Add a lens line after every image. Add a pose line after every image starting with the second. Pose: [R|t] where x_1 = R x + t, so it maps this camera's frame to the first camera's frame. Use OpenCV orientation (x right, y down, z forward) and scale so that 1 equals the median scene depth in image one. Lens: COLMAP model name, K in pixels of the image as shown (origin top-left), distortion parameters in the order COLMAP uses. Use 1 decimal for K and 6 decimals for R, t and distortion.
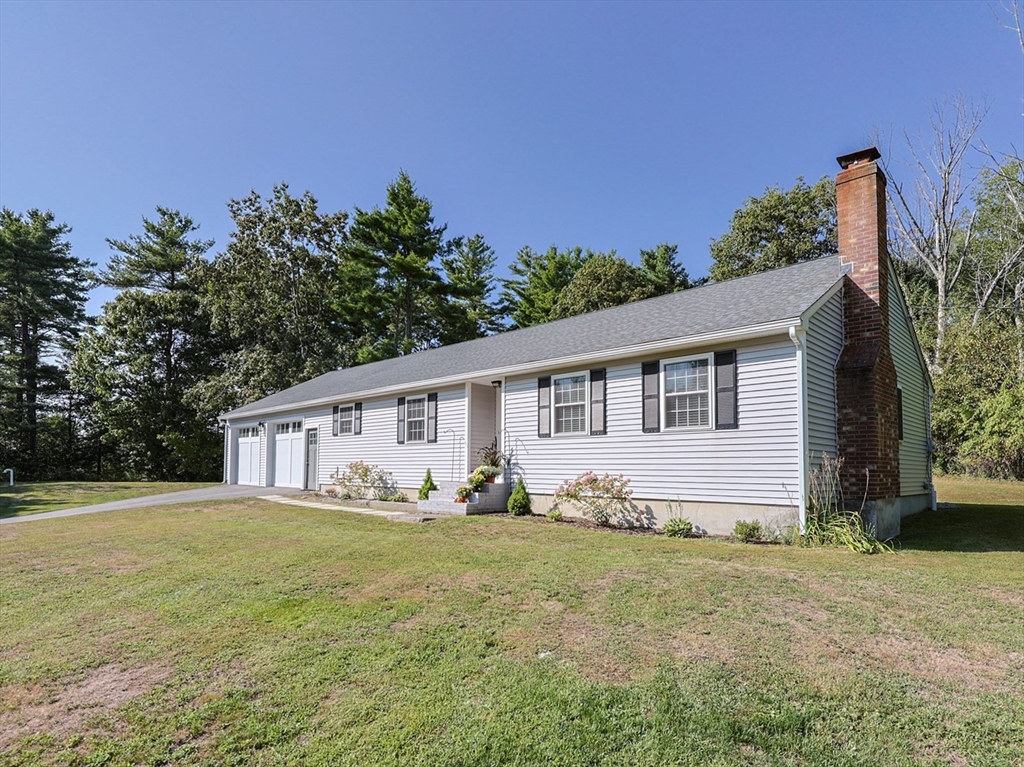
lens RADIAL K [[562.6, 0, 529.5], [0, 562.6, 424.2], [0, 0, 1]] dist [-0.005762, -0.000662]
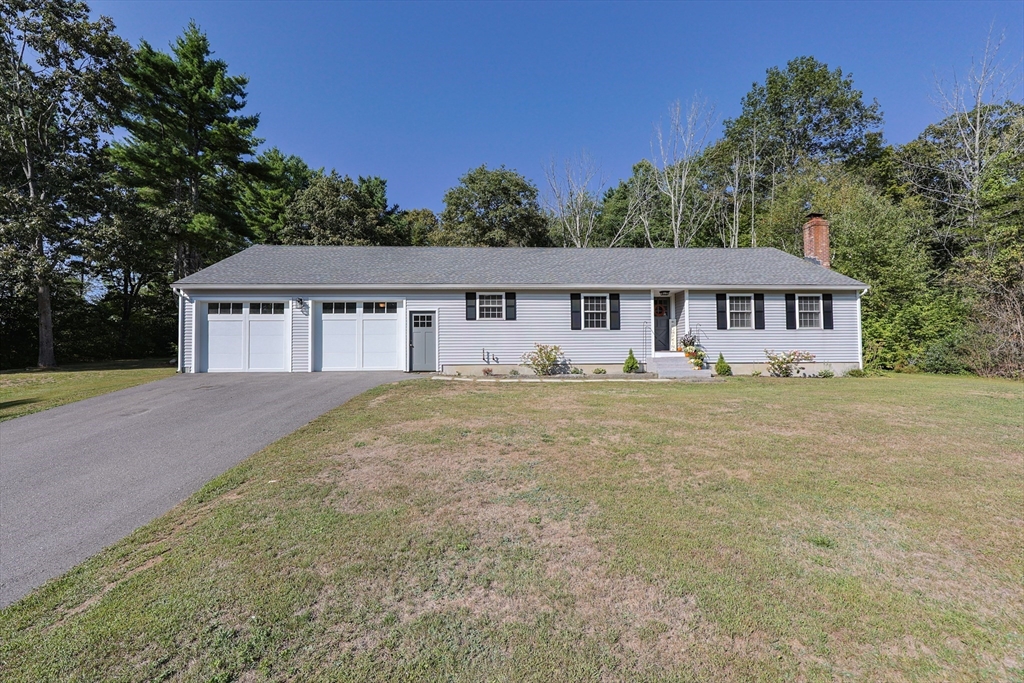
lens RADIAL K [[443.0, 0, 505.6], [0, 443.0, 331.0], [0, 0, 1]] dist [0.003401, -0.000486]
pose [[0.697064, 0.037918, 0.716006, -0.834989], [-0.047244, 0.998860, -0.006903, 0.040986], [-0.715451, -0.029015, 0.698060, 0.321218]]
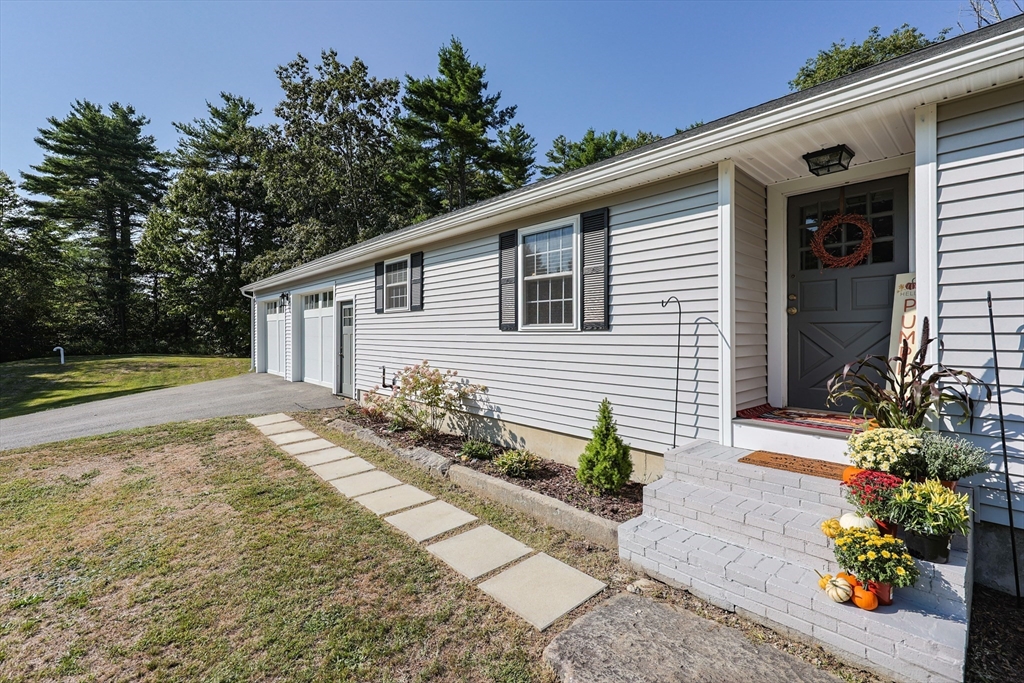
lens RADIAL K [[443.0, 0, 520.0], [0, 443.0, 321.0], [0, 0, 1]] dist [0.003401, -0.000486]
pose [[0.998143, -0.005250, -0.060688, -0.154088], [0.008266, 0.998737, 0.049551, 0.006808], [0.060351, -0.049960, 0.996926, 0.494255]]
